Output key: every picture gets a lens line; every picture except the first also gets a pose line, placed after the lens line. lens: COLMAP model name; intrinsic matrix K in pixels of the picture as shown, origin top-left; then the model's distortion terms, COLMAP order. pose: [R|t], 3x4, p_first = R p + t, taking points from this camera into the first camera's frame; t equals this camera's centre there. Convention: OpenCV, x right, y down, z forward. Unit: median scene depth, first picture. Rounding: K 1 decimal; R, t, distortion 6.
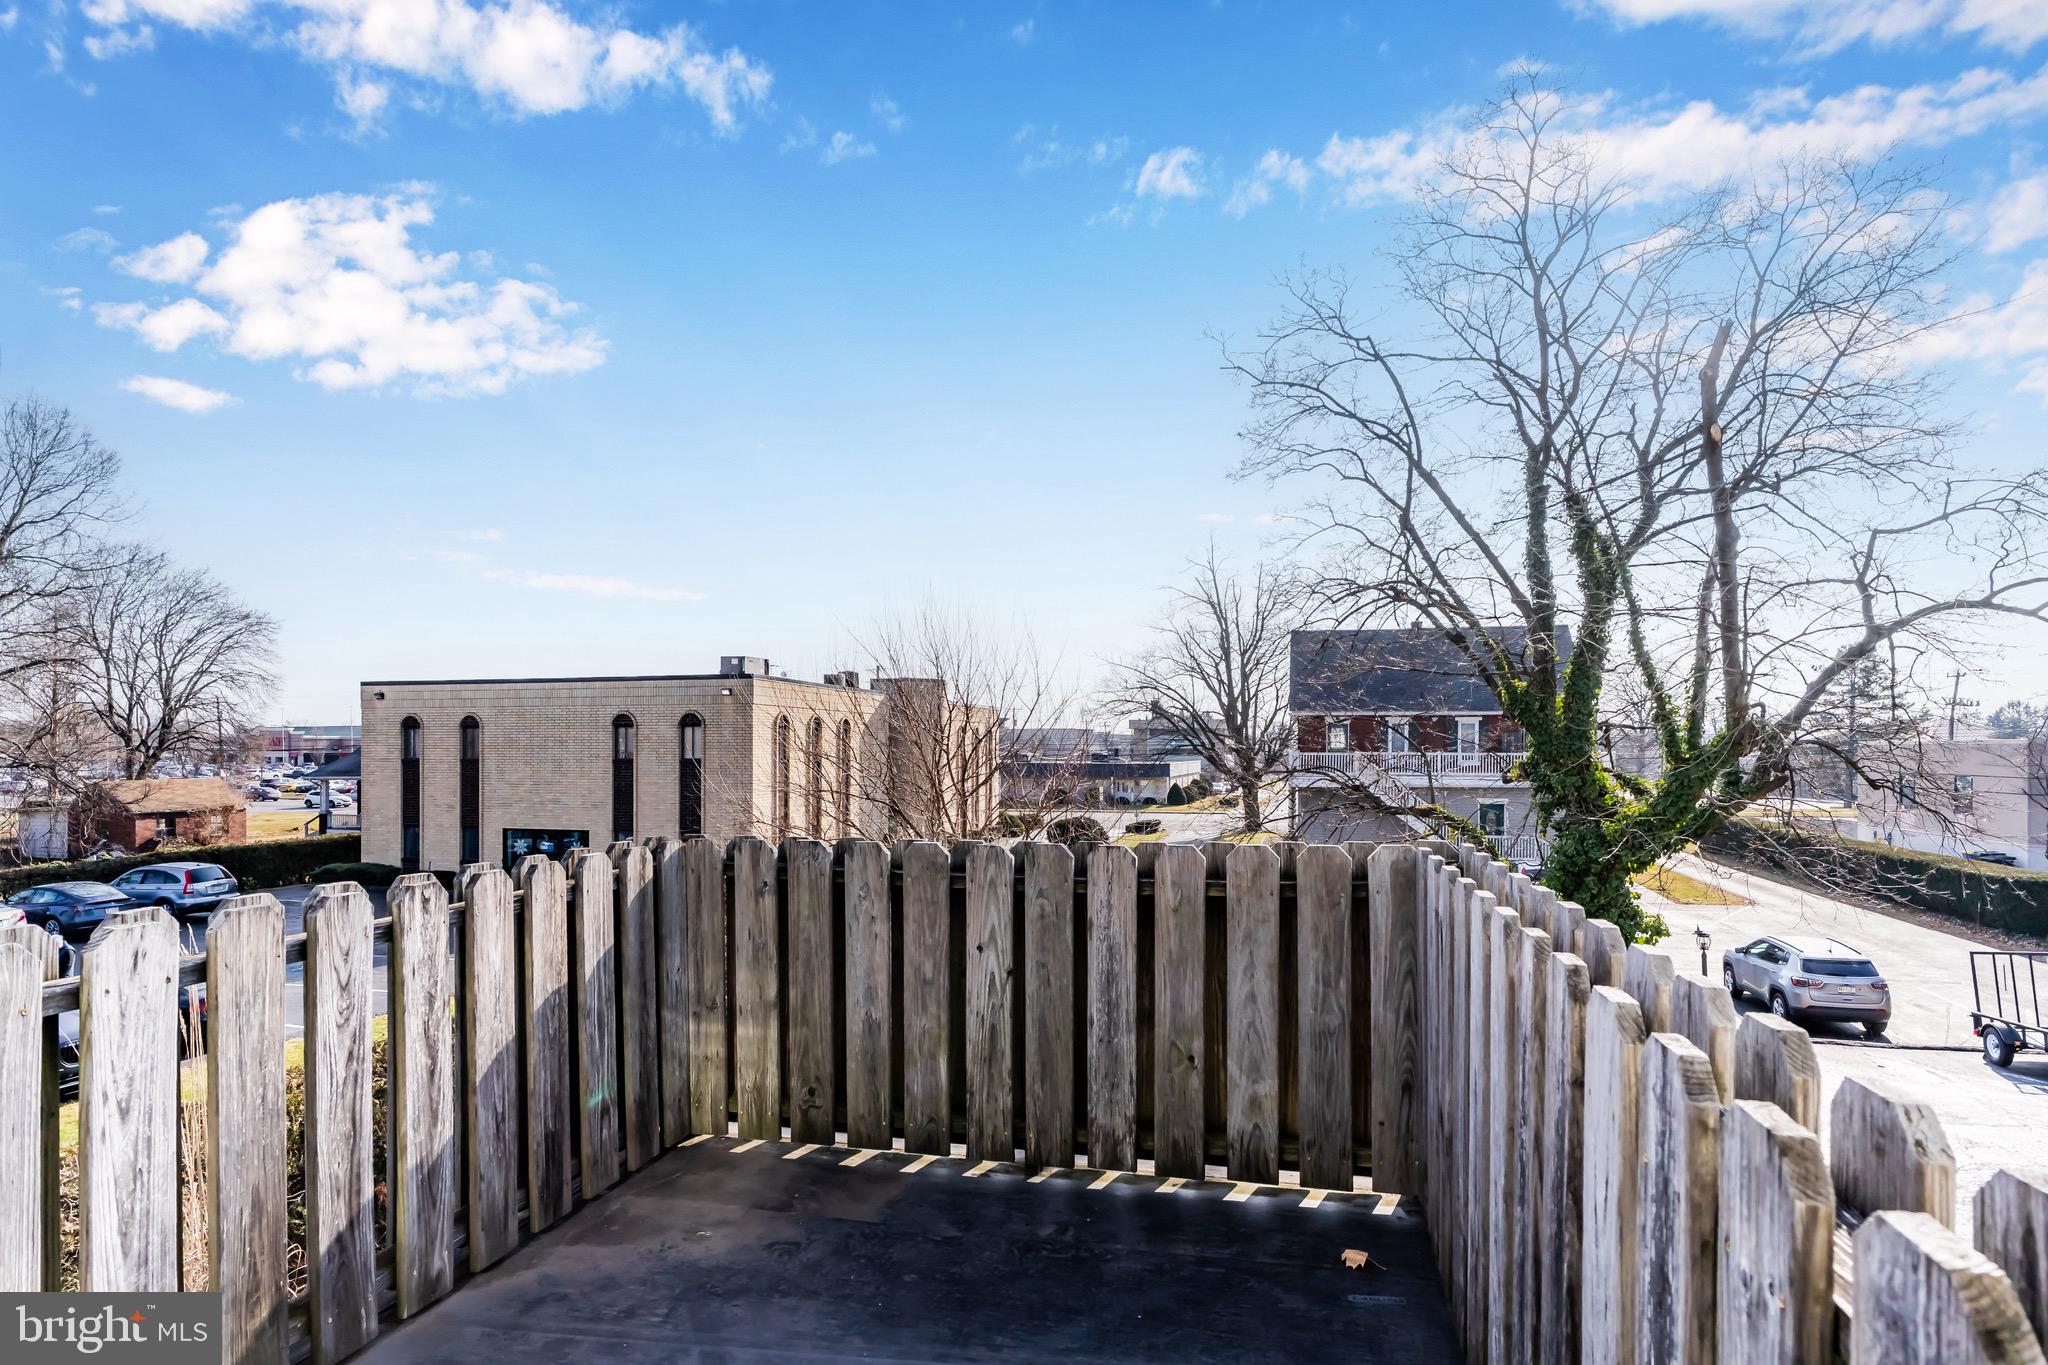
lens RADIAL K [[1063.1, 0, 1024.4], [0, 1063.1, 748.5], [0, 0, 1]] dist [0.001679, 0.000669]
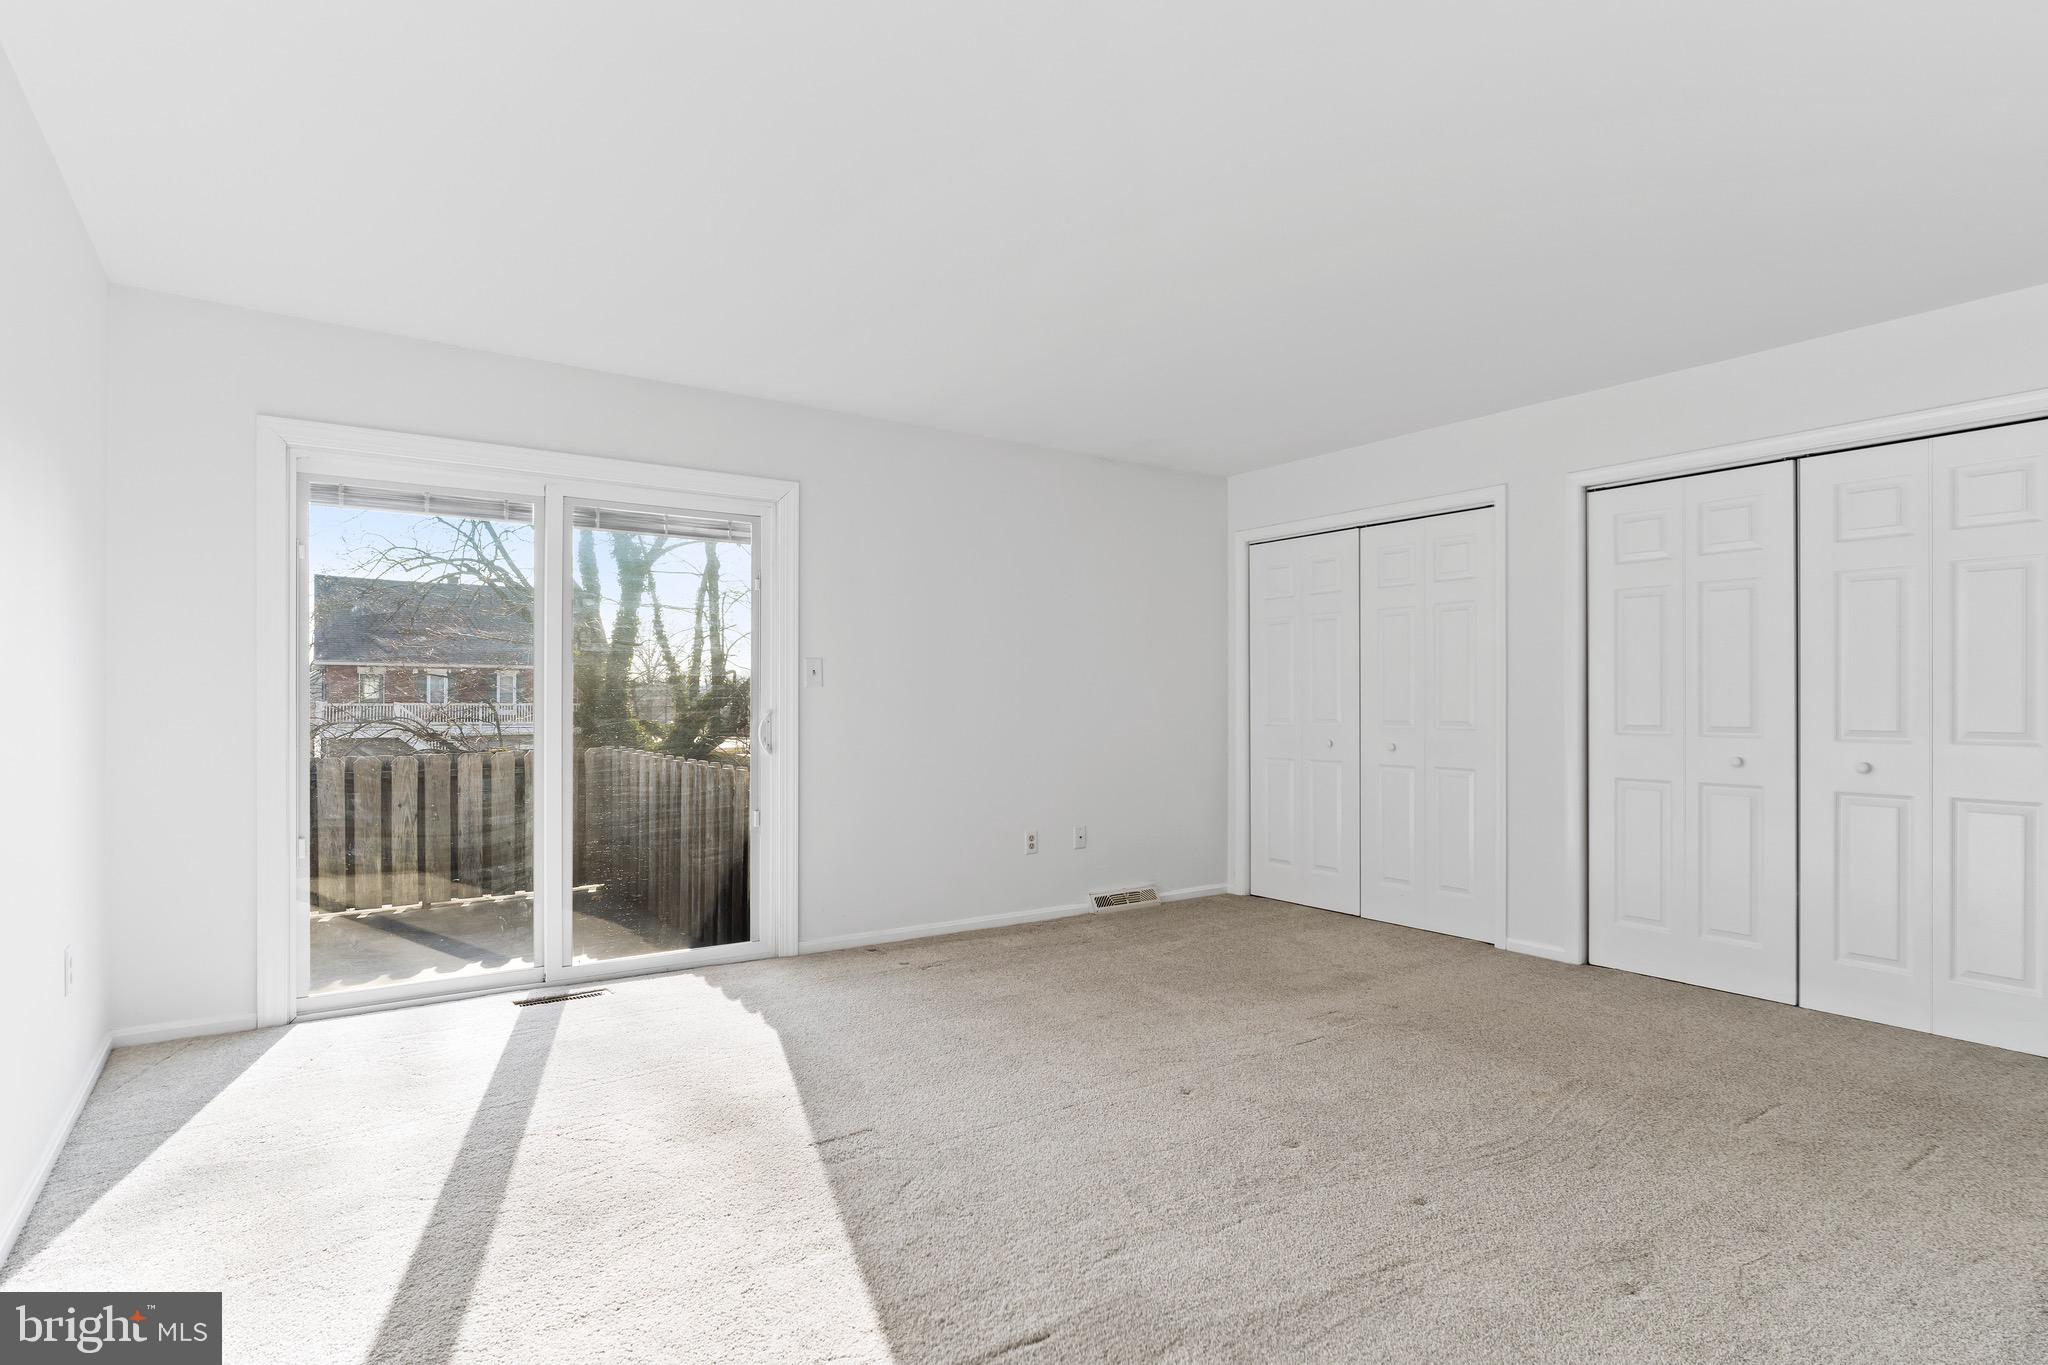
lens RADIAL K [[1051.5, 0, 1017.5], [0, 1051.5, 693.6], [0, 0, 1]] dist [-0.003352, 0.001404]
pose [[0.648907, 0.005622, 0.760847, -0.181924], [-0.002637, 0.999983, -0.005140, -0.005600], [-0.760863, 0.001330, 0.648911, -0.278725]]
